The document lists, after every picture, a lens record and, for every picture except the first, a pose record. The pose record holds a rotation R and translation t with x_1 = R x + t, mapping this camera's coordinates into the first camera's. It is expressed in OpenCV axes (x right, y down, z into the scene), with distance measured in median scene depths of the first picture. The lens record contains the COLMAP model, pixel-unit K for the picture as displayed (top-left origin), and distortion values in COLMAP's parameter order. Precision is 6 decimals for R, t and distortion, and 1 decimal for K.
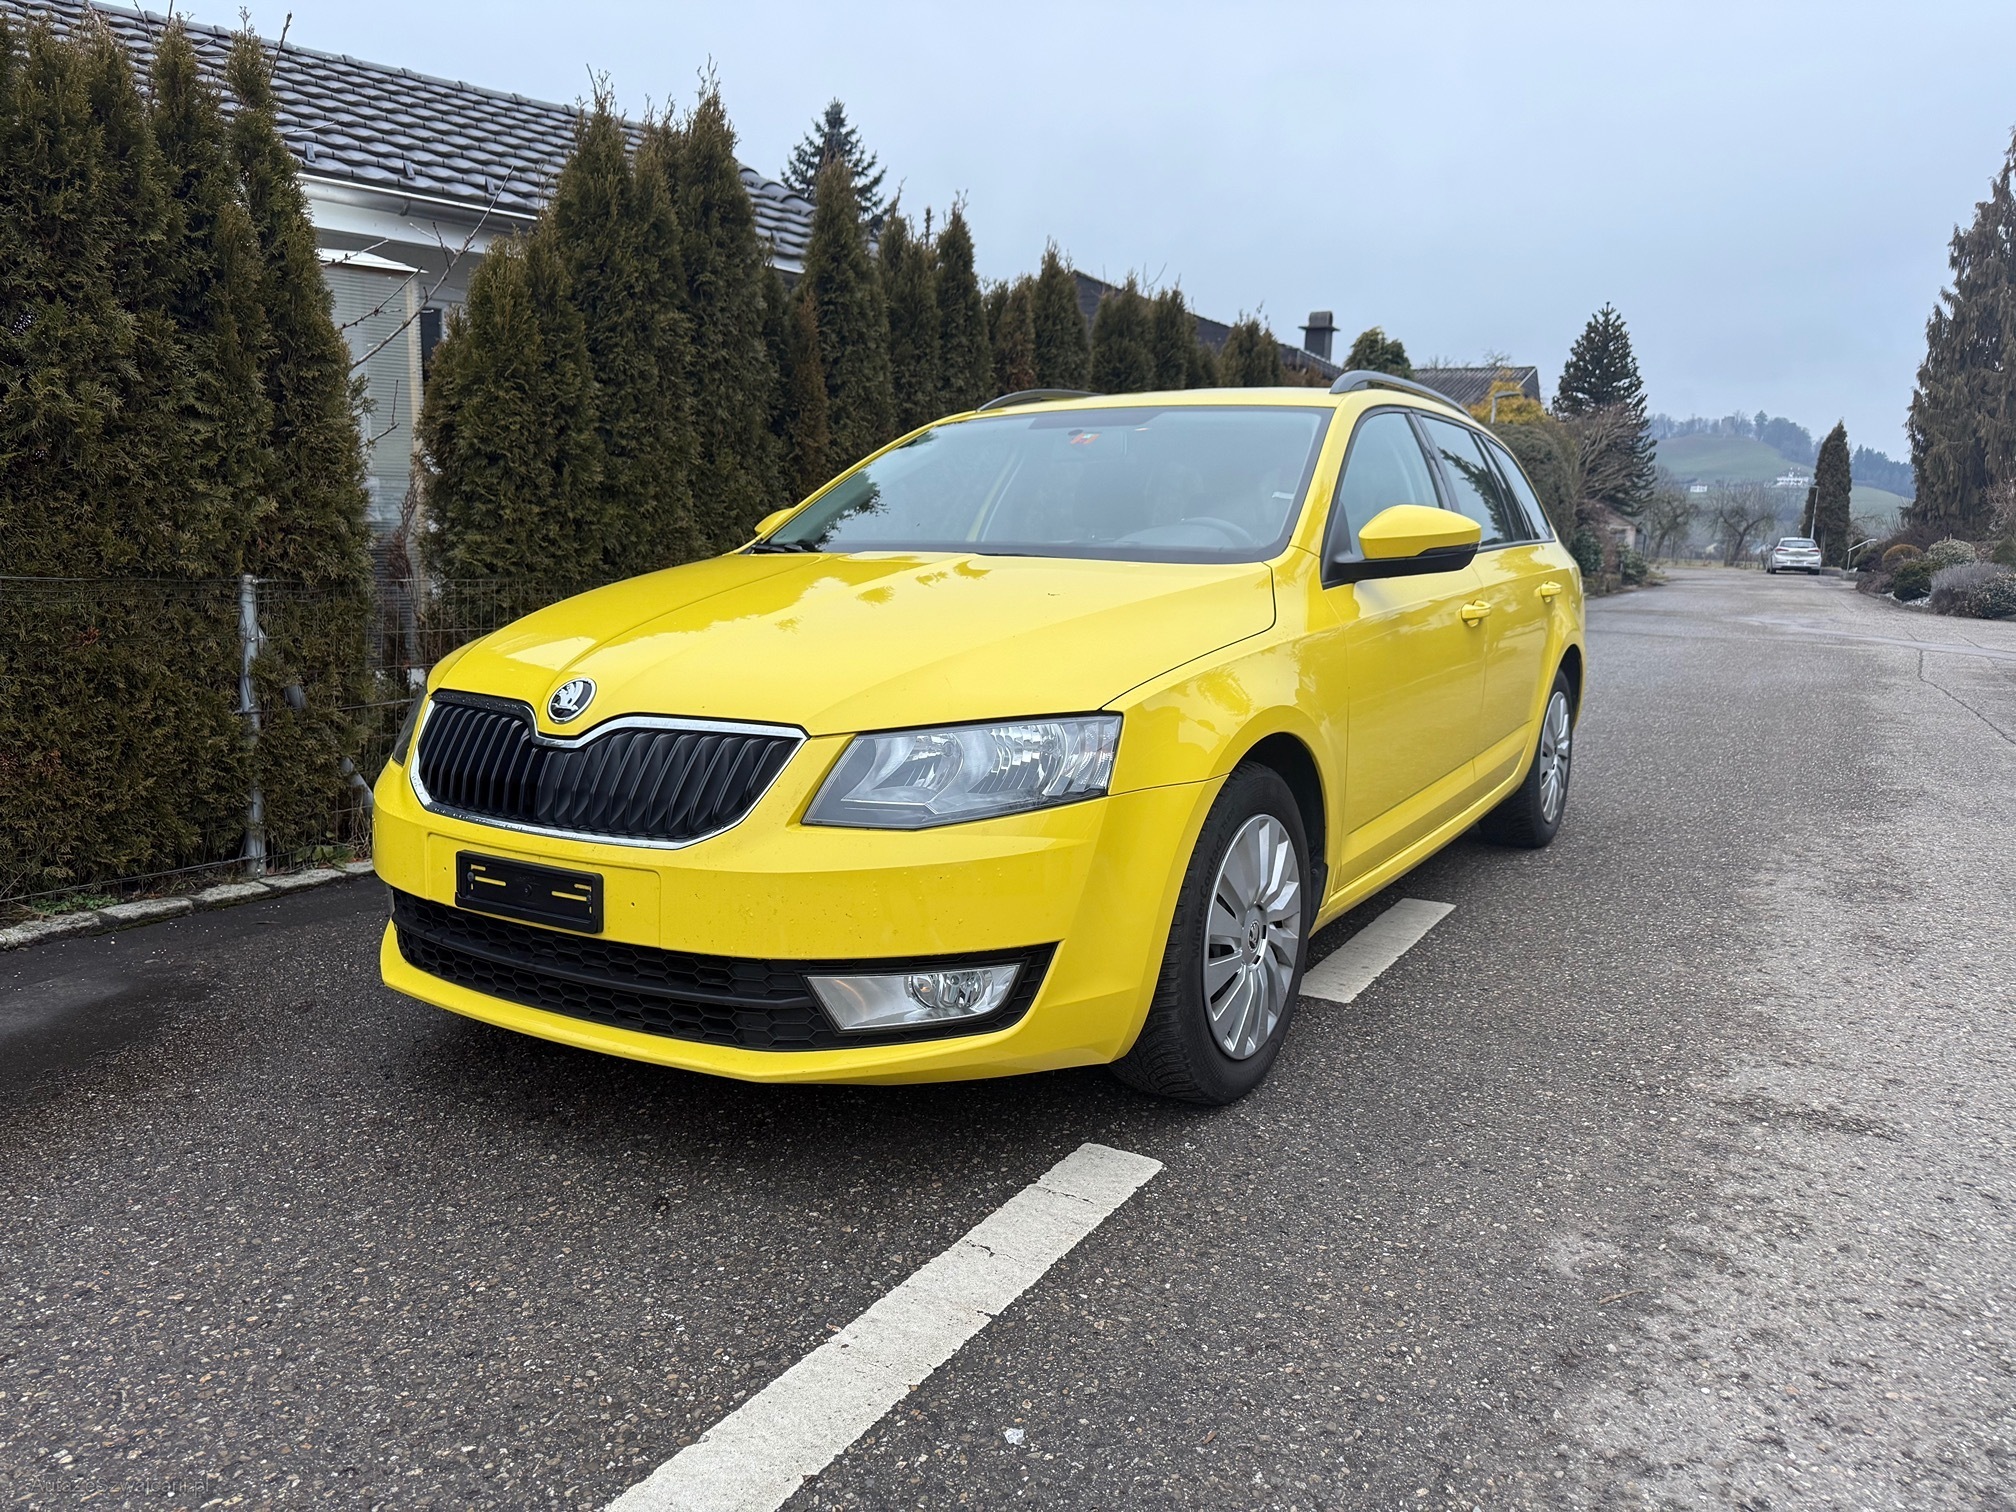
lens RADIAL K [[1601.6, 0, 1045.6], [0, 1601.6, 739.5], [0, 0, 1]] dist [0.069353, -0.131297]
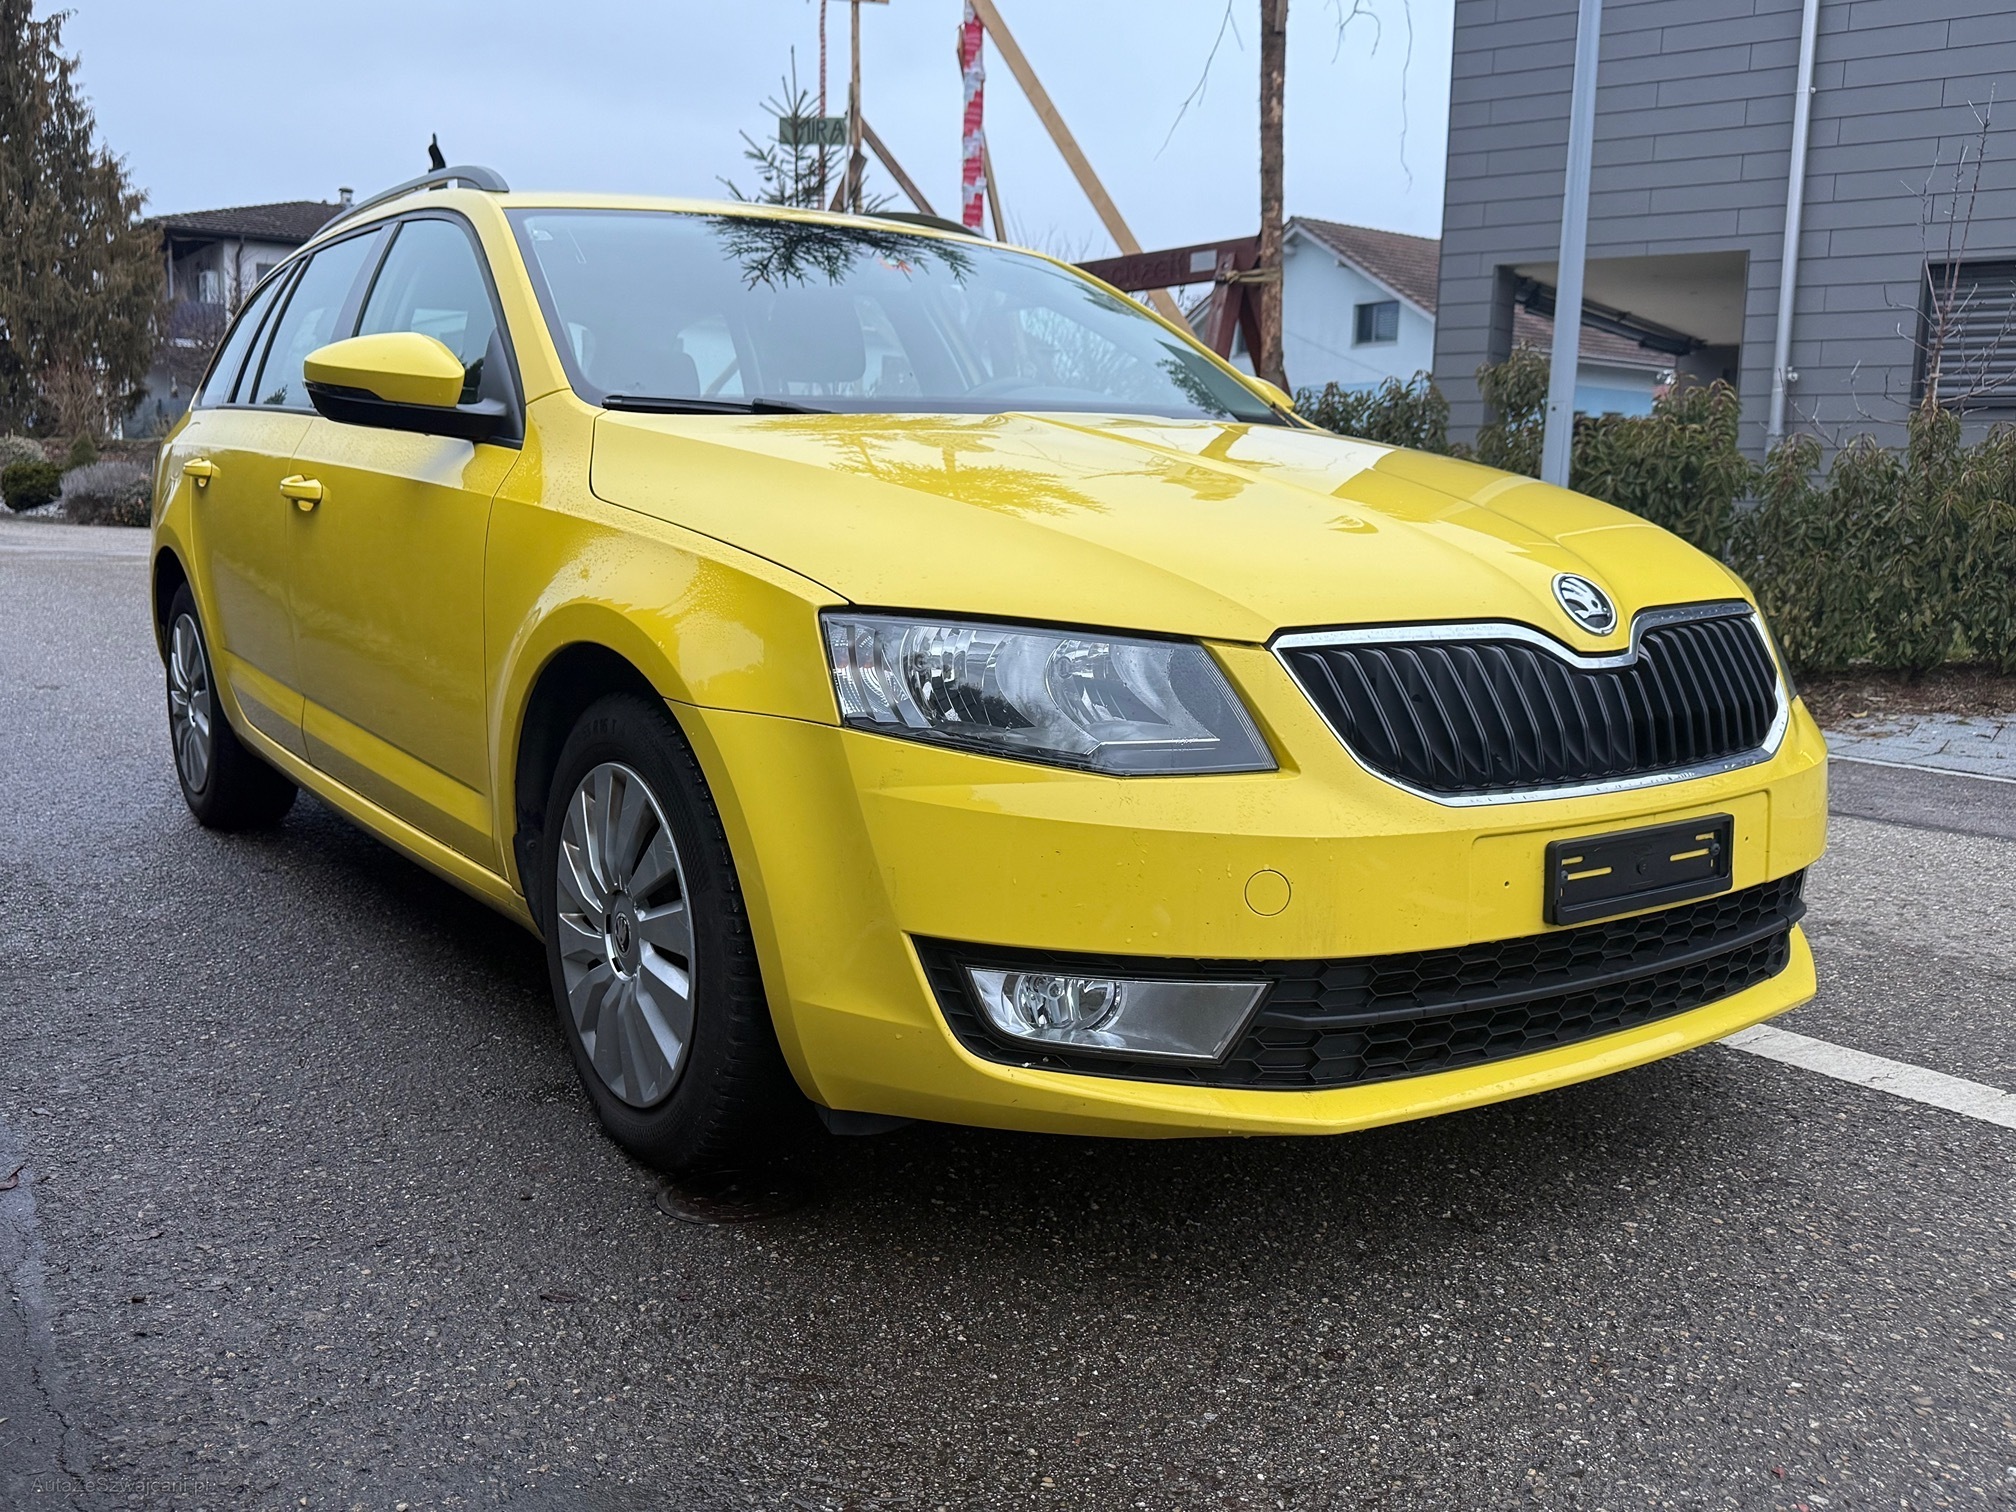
lens RADIAL K [[1853.1, 0, 1164.8], [0, 1853.1, 758.7], [0, 0, 1]] dist [0.047246, -0.069795]
pose [[0.307904, -0.153673, 0.938925, -0.621449], [0.112825, 0.985803, 0.124347, -0.043811], [-0.944704, 0.067647, 0.320871, 0.499477]]
